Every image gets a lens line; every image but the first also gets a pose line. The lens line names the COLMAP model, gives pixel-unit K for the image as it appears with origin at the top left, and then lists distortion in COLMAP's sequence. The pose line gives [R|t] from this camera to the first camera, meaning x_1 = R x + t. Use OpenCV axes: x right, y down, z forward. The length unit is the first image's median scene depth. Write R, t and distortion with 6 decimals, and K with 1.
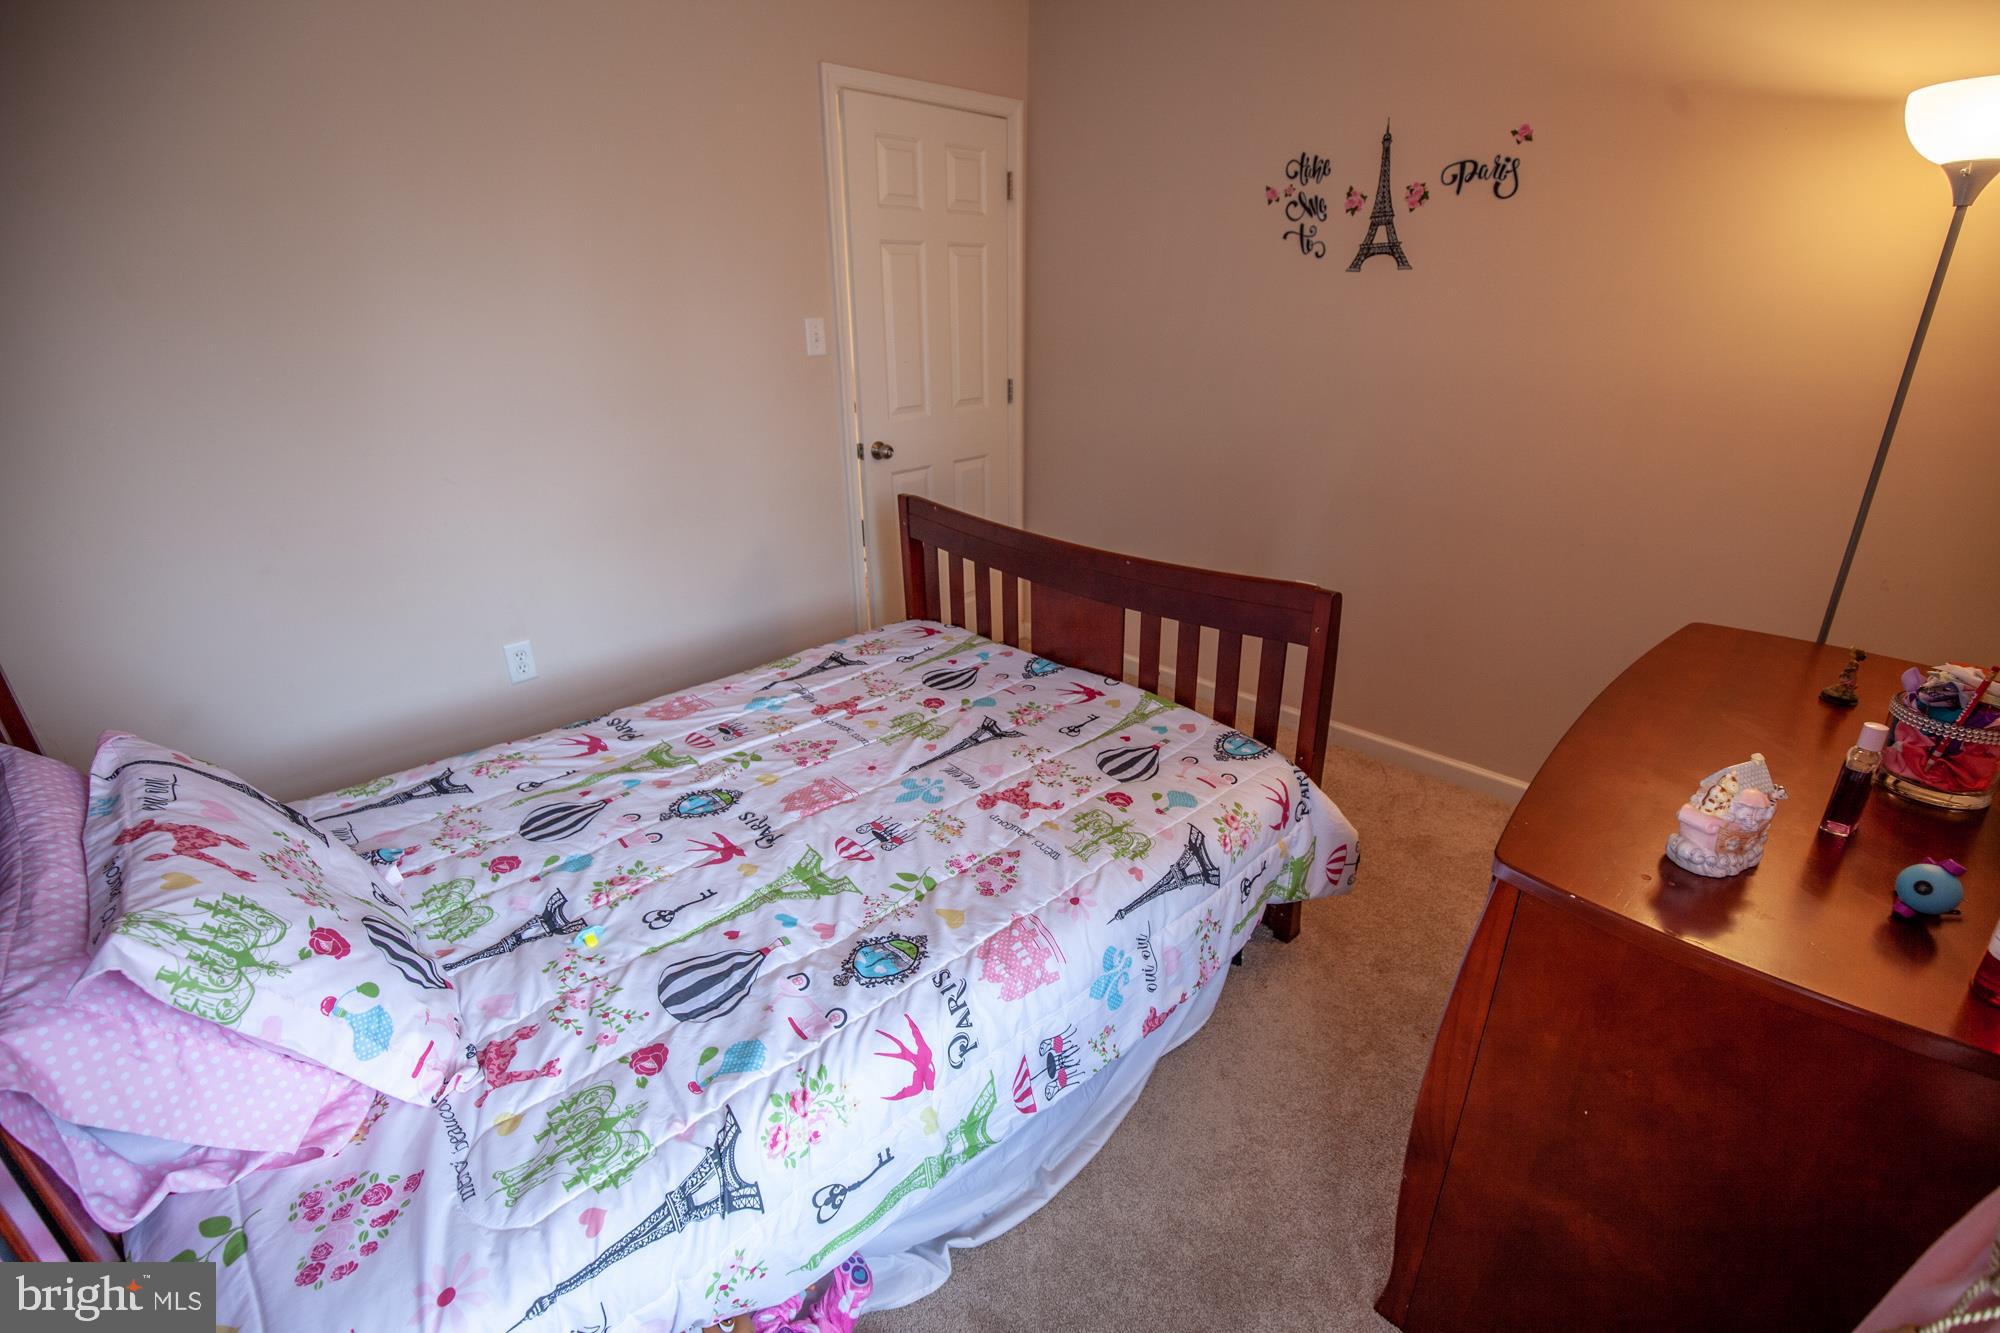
lens RADIAL K [[907.3, 0, 1004.1], [0, 907.3, 660.1], [0, 0, 1]] dist [-0.025137, 0.000797]
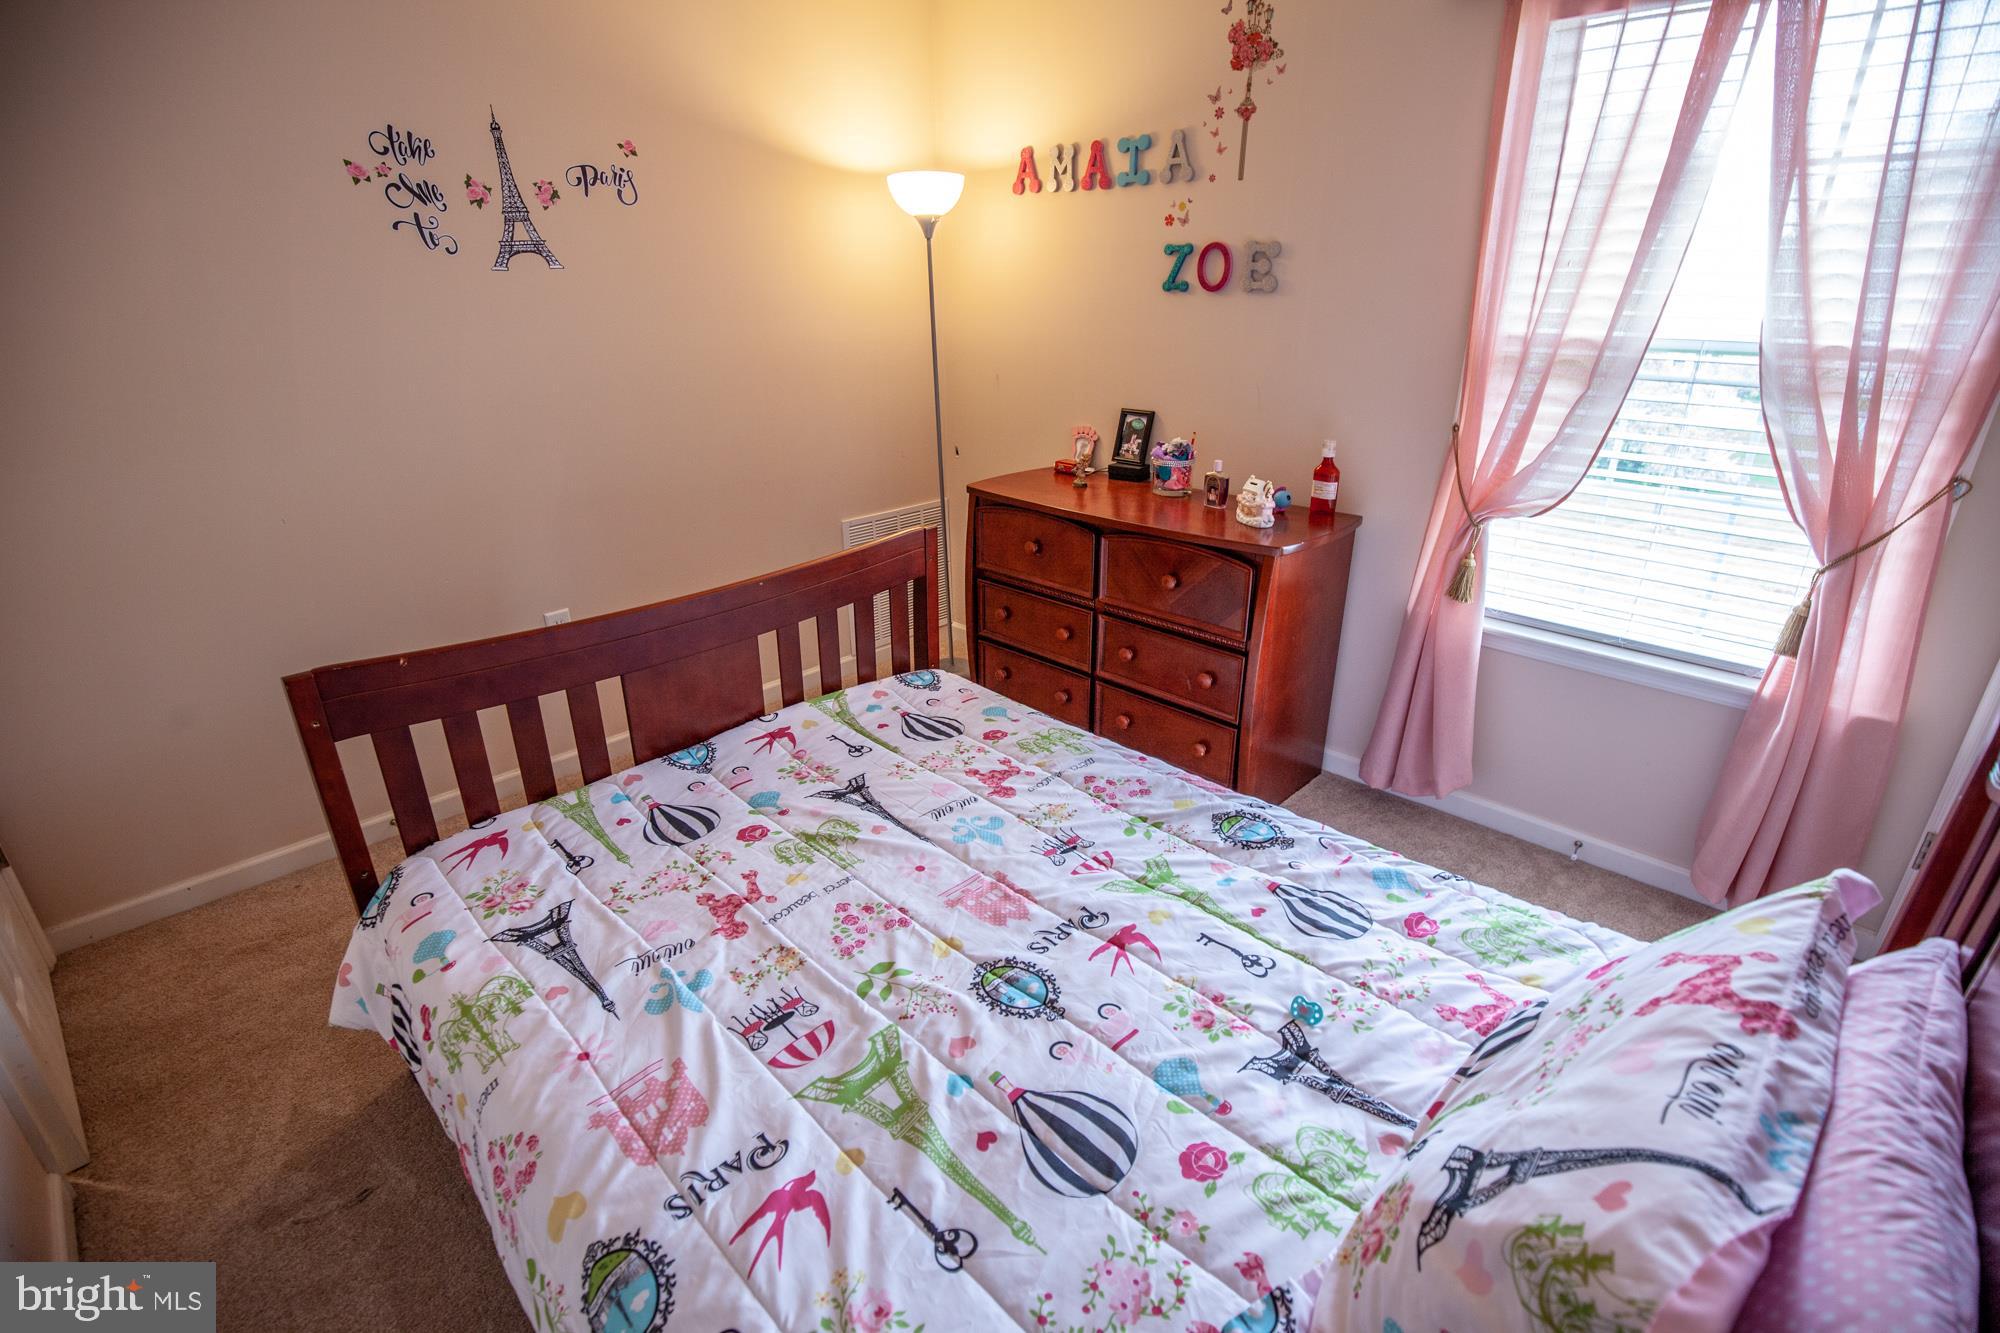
lens RADIAL K [[907.3, 0, 996.0], [0, 907.3, 670.7], [0, 0, 1]] dist [-0.025137, 0.000797]
pose [[-0.005105, -0.389161, 0.921155, -0.731832], [0.381241, 0.850838, 0.361567, -0.268390], [-0.924462, 0.353028, 0.144021, 0.657438]]
